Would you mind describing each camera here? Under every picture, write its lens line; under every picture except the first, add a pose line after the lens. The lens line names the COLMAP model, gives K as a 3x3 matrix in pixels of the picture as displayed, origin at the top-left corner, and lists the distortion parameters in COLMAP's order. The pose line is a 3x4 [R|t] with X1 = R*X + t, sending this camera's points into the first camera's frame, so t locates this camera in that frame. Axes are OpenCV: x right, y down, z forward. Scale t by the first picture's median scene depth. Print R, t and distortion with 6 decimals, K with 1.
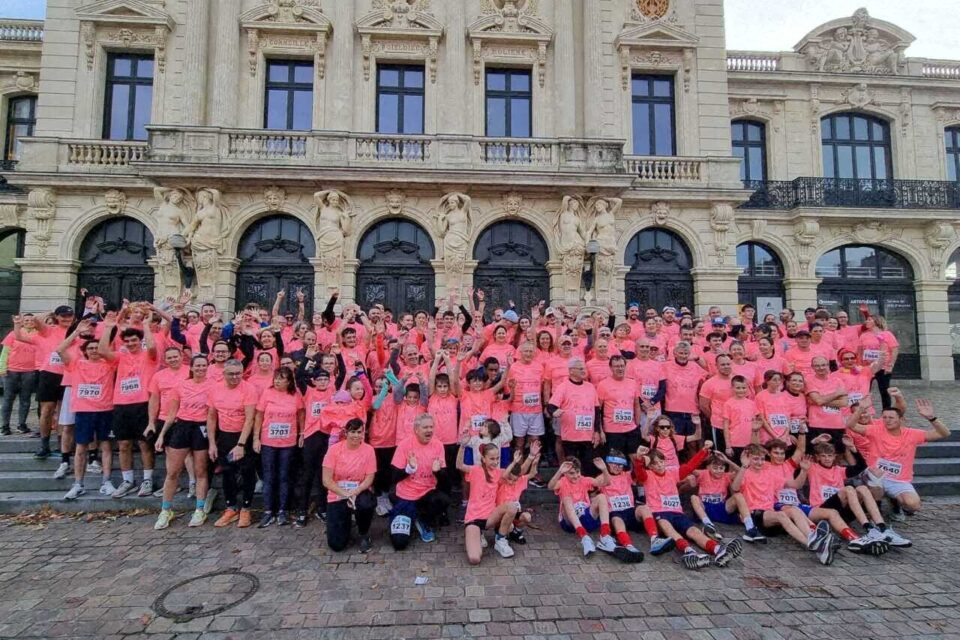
lens RADIAL K [[434.9, 0, 464.3], [0, 434.9, 322.1], [0, 0, 1]] dist [0.033773, -0.014639]
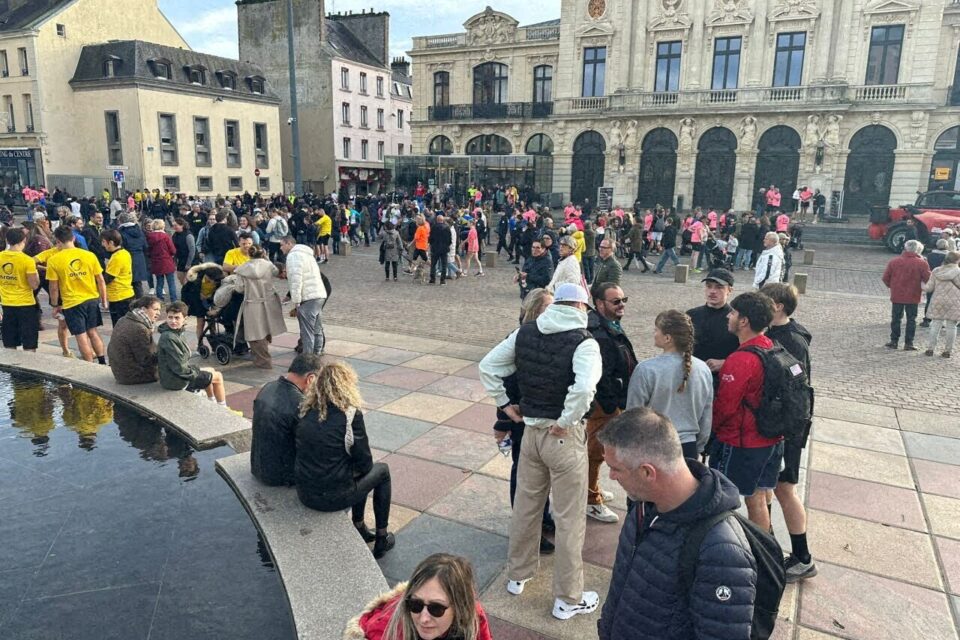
lens RADIAL K [[677.9, 0, 480.0], [0, 677.9, 320.0], [0, 0, 1]] dist [0.082335, -0.139369]
pose [[0.864261, 0.114011, -0.489953, 0.528632], [0.024175, 0.963439, 0.266835, -0.247210], [0.502462, -0.242460, 0.829907, -2.335589]]
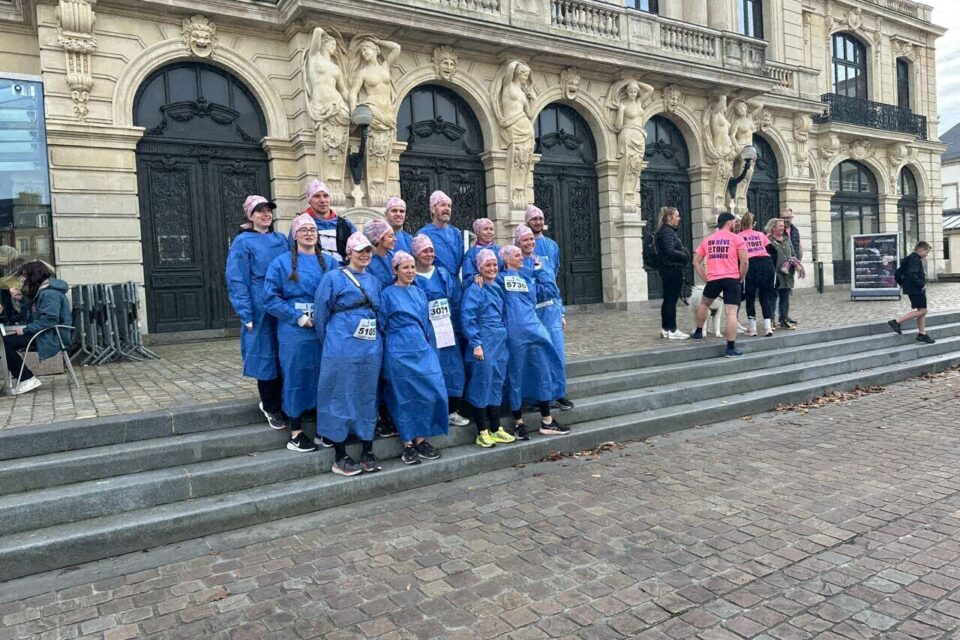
lens RADIAL K [[677.9, 0, 480.0], [0, 677.9, 320.0], [0, 0, 1]] dist [0.082335, -0.139369]
pose [[0.867889, -0.065064, 0.492478, -0.915746], [0.001148, 0.991645, 0.128989, -0.003803], [-0.496756, -0.111383, 0.860713, -0.052718]]
